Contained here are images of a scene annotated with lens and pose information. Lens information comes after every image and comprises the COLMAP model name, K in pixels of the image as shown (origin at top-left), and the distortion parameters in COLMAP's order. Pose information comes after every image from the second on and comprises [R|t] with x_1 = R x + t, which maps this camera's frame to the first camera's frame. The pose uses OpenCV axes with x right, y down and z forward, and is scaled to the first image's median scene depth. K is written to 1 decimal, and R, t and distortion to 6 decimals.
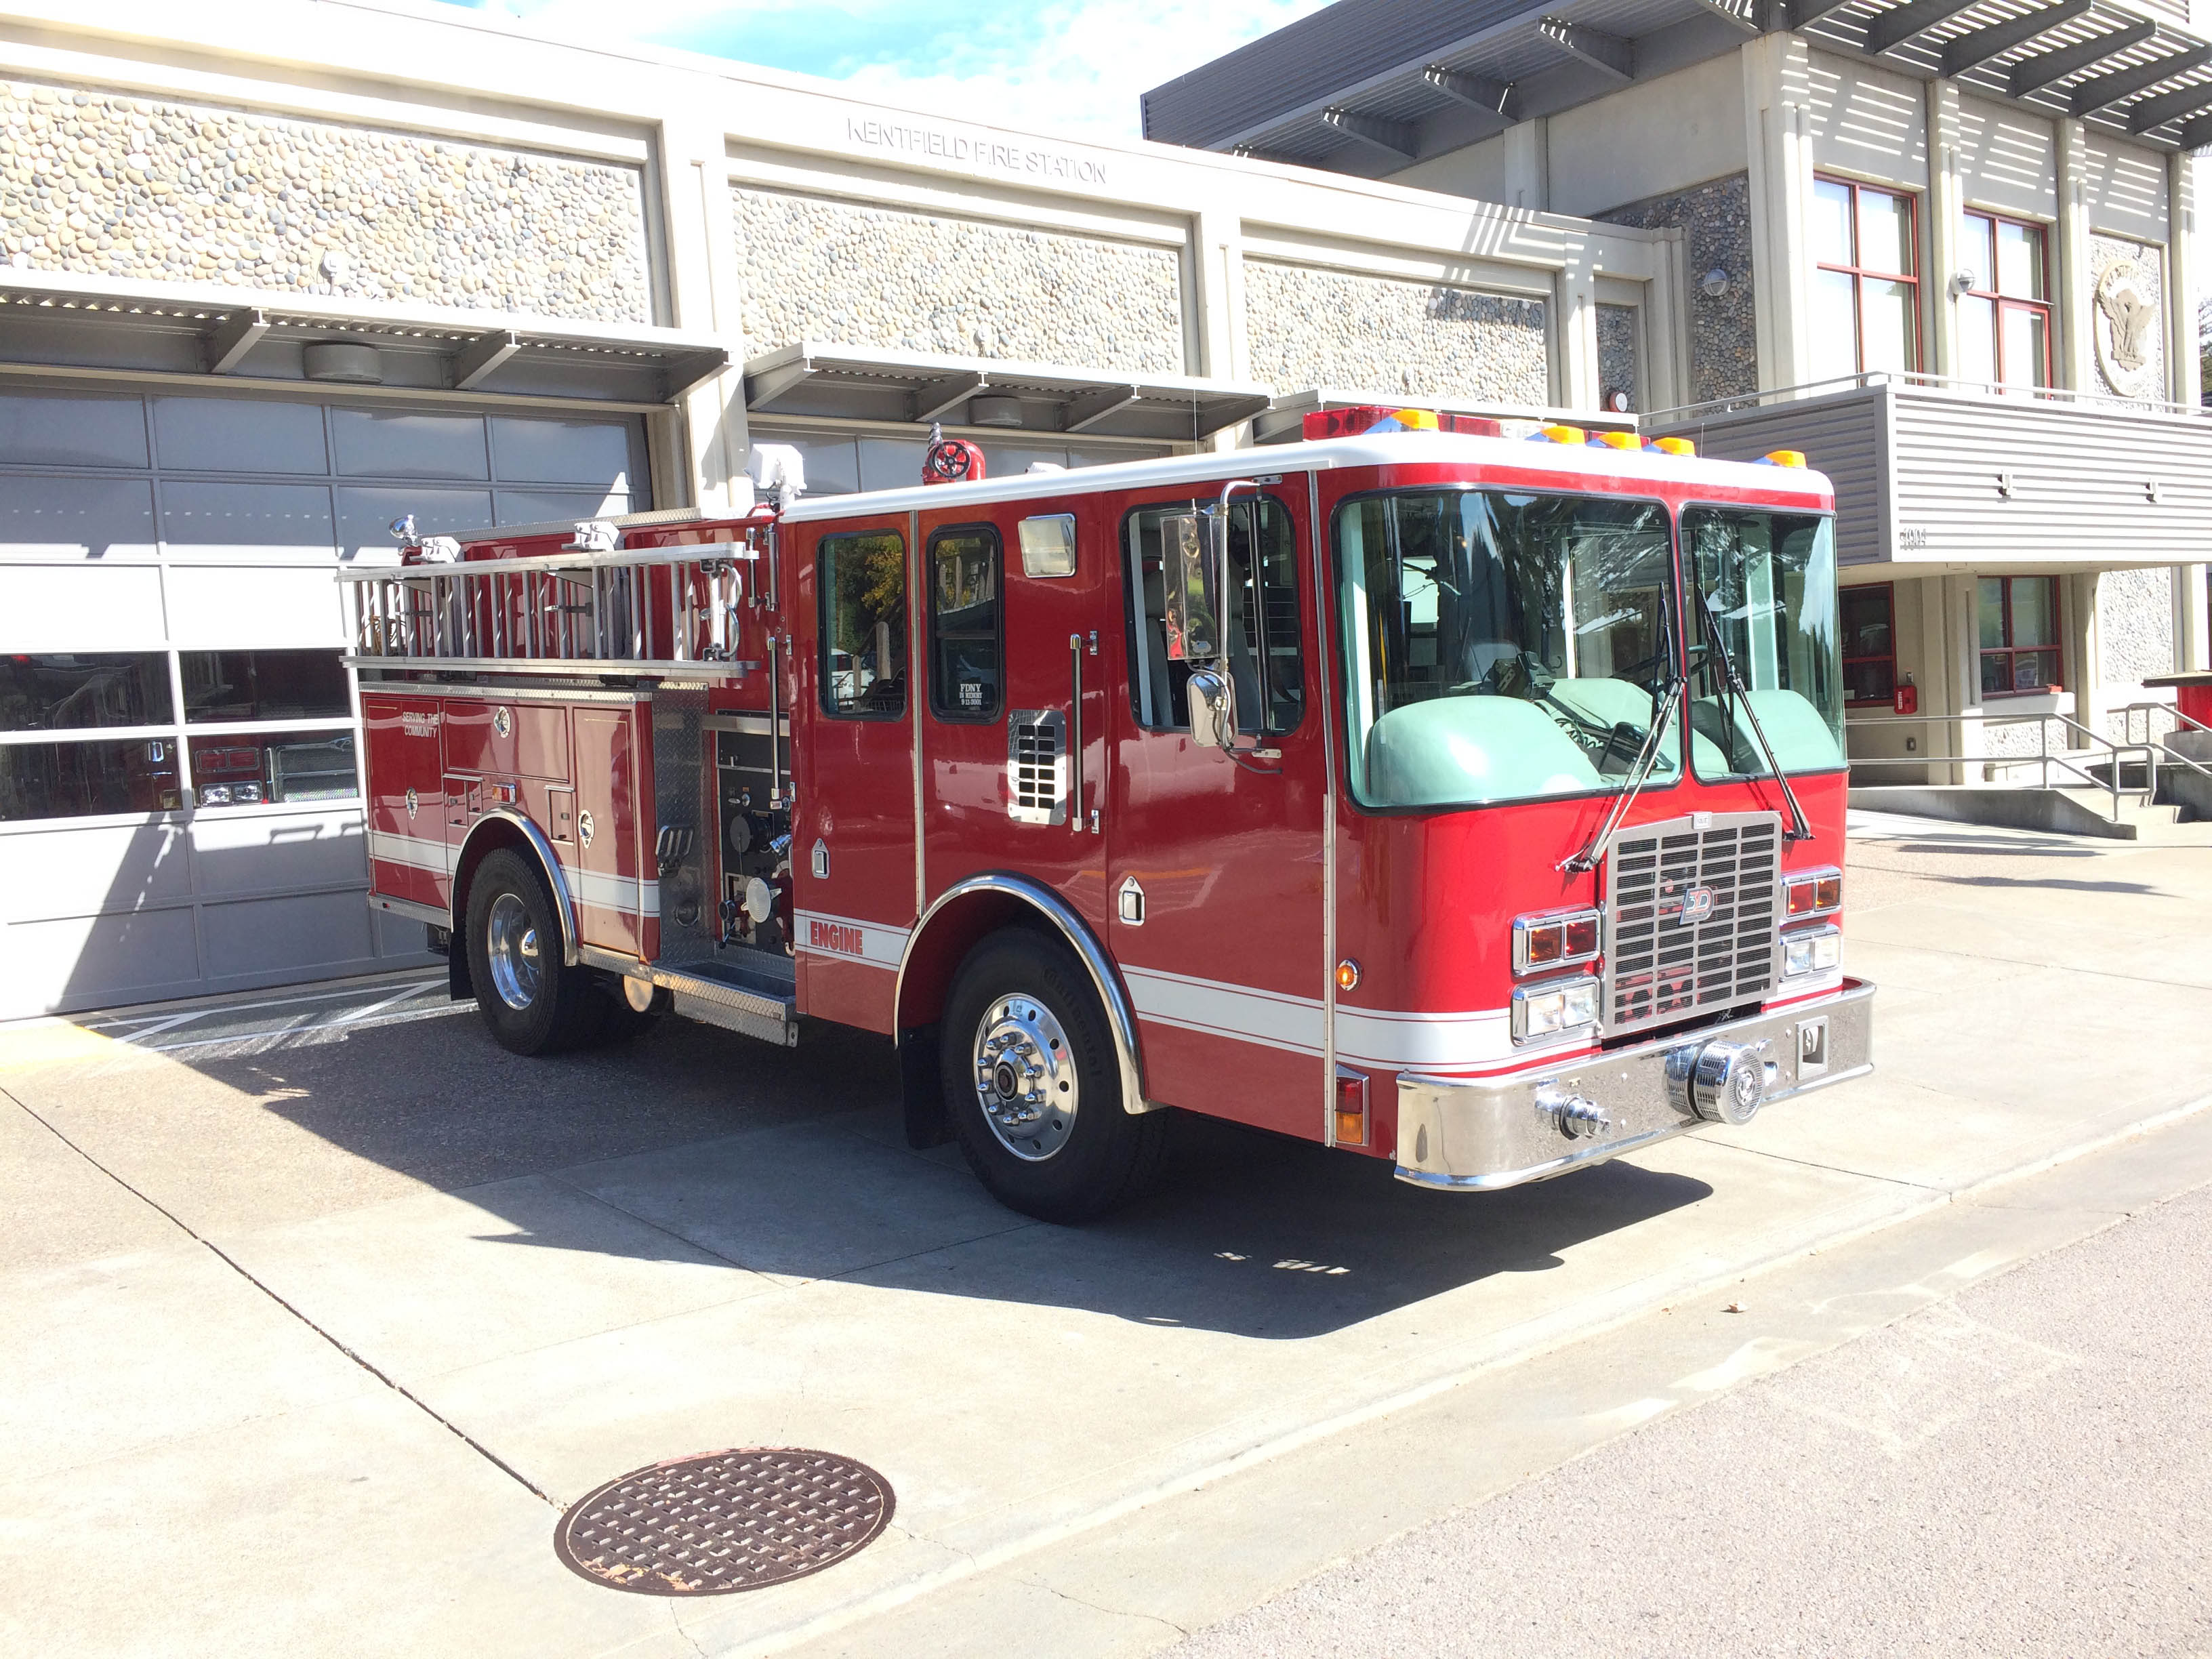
lens RADIAL K [[1900.0, 0, 1100.3], [0, 1900.0, 831.9], [0, 0, 1]] dist [0.072332, -0.084396]
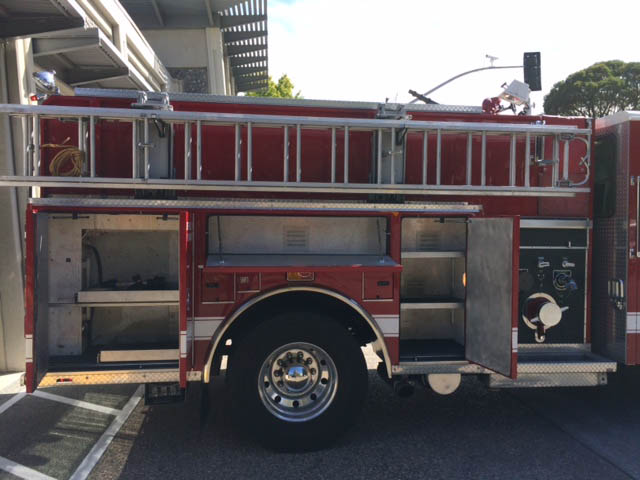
lens RADIAL K [[549.7, 0, 319.8], [0, 549.7, 240.5], [0, 0, 1]] dist [0.072332, -0.084396]
pose [[0.542928, -0.009032, 0.839731, -0.697448], [0.072824, 0.996682, -0.036365, -0.031405], [-0.836616, 0.080896, 0.541784, 0.800174]]
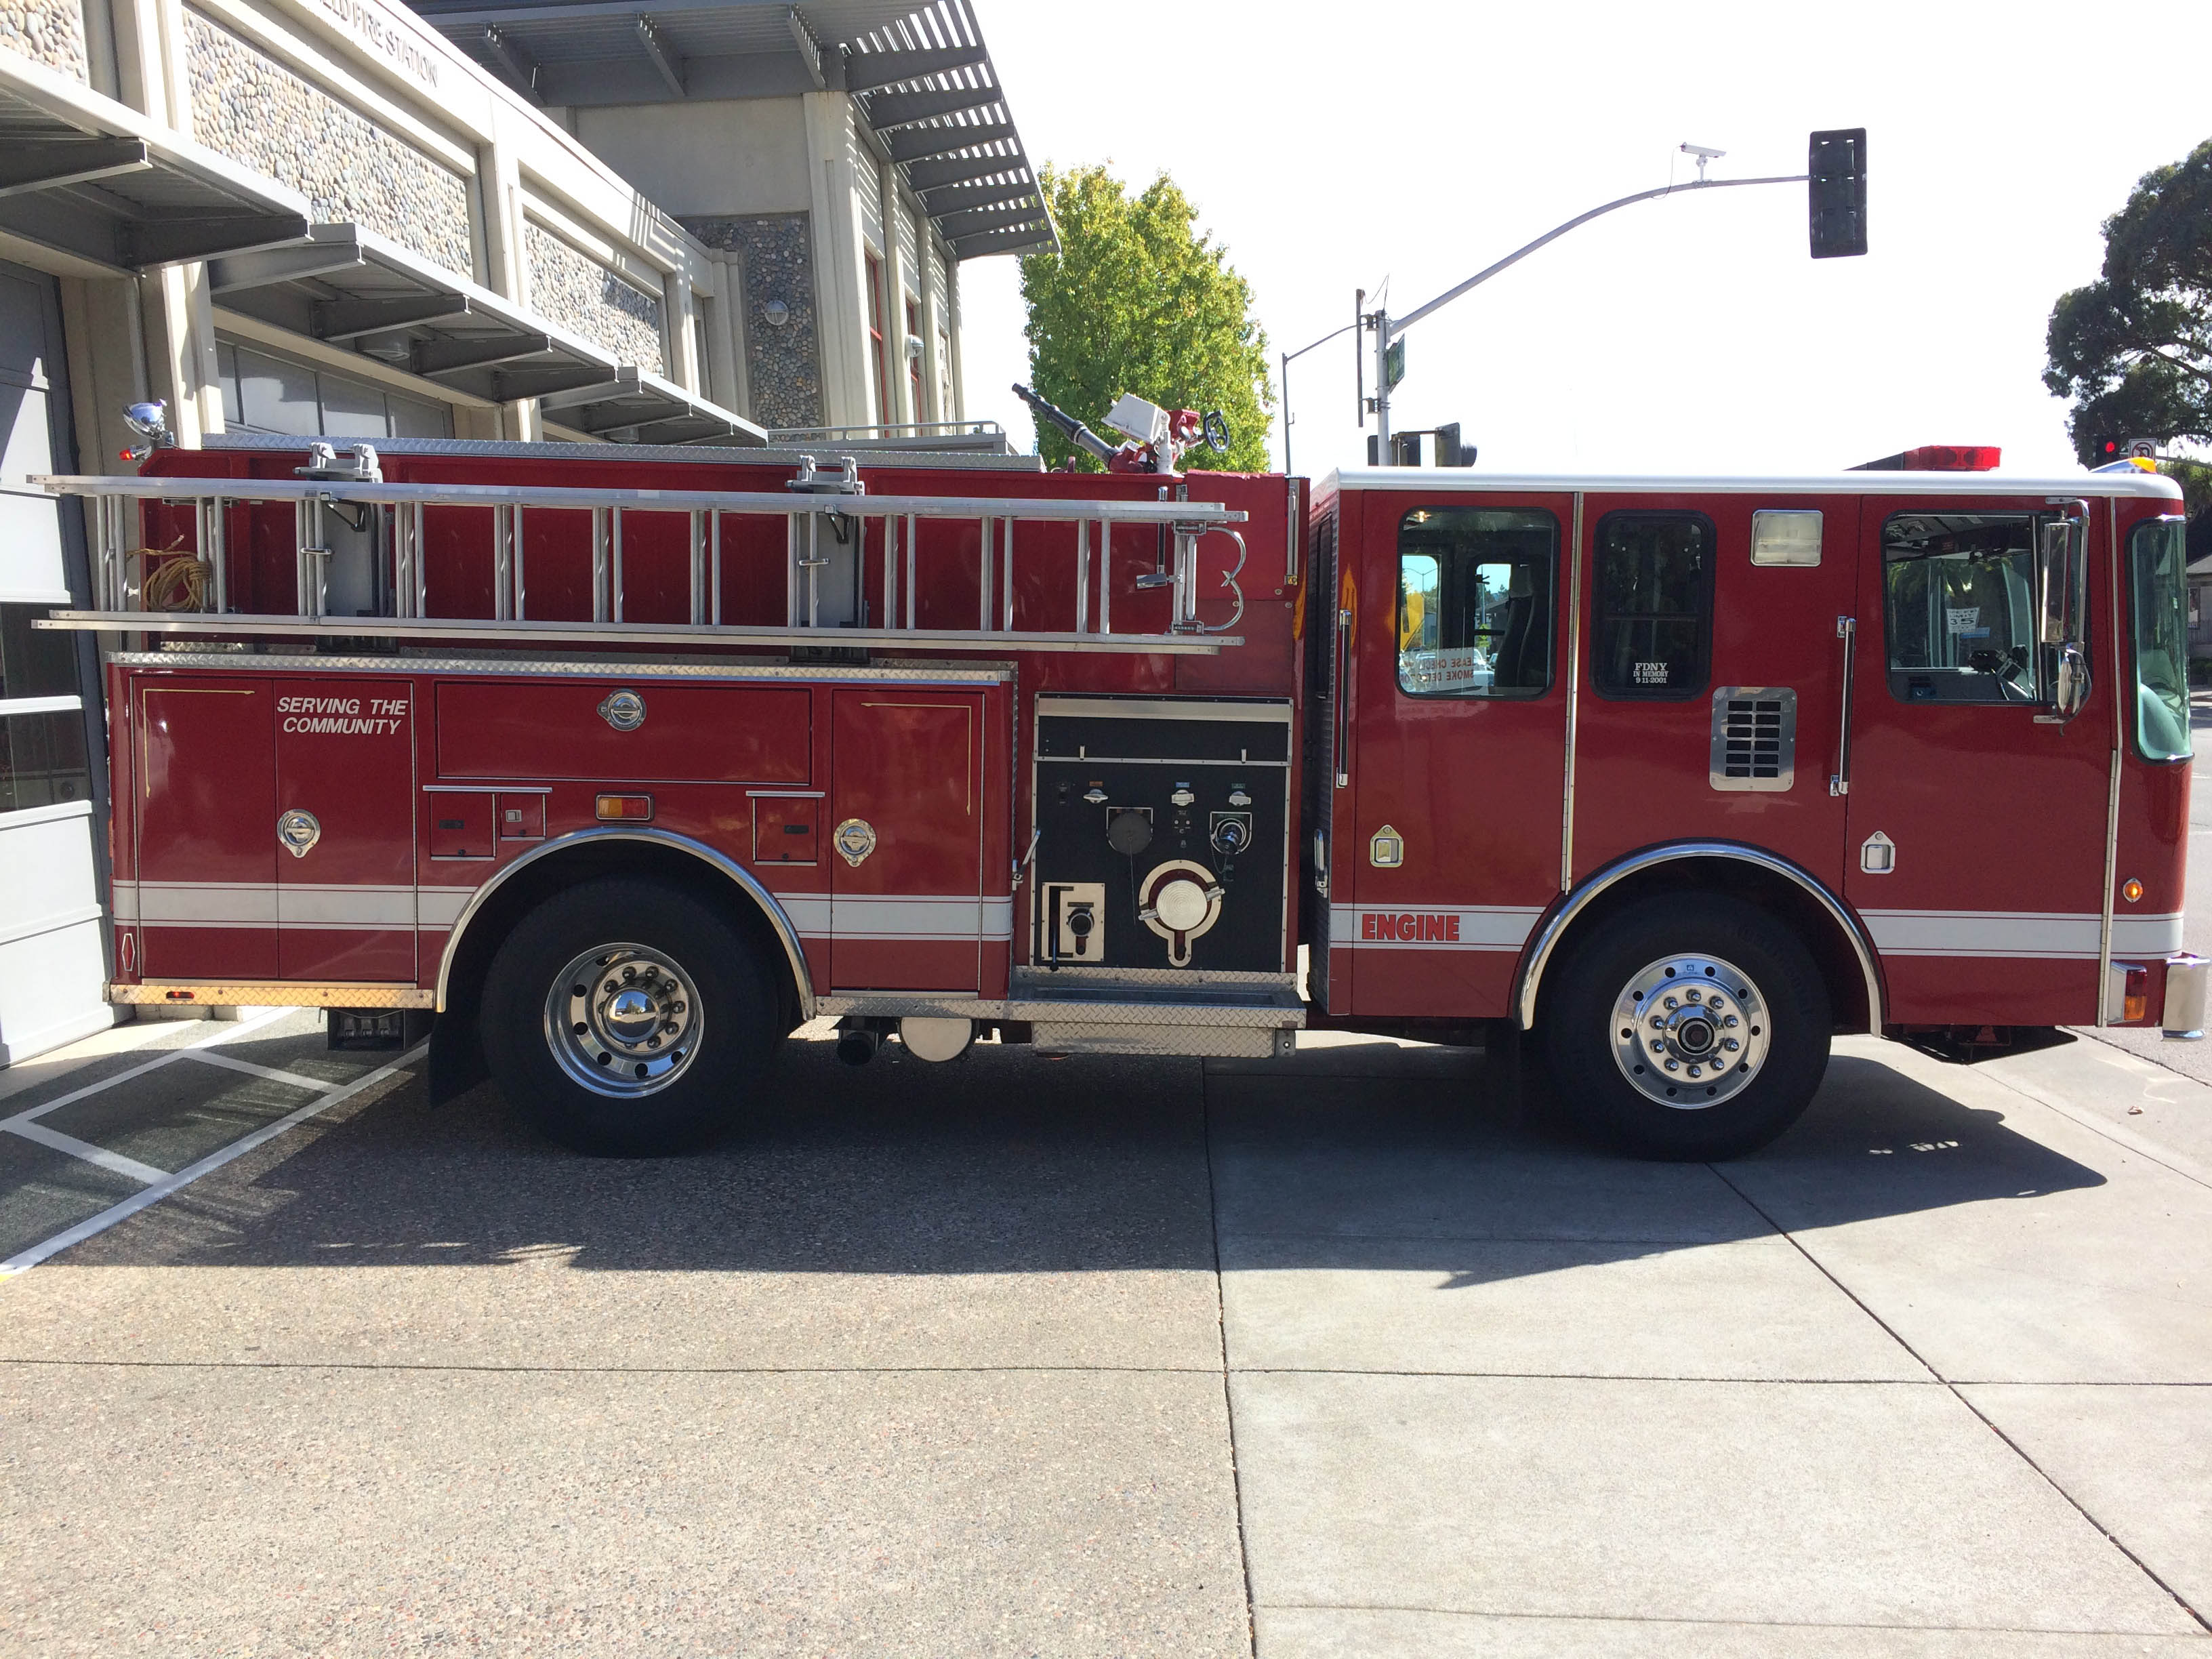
lens RADIAL K [[1900.0, 0, 1108.0], [0, 1900.0, 827.8], [0, 0, 1]] dist [0.072332, -0.084396]
pose [[0.654855, -0.042790, 0.754542, -0.788232], [0.053494, 0.998516, 0.010199, -0.010362], [-0.753859, 0.033685, 0.656172, 0.399021]]
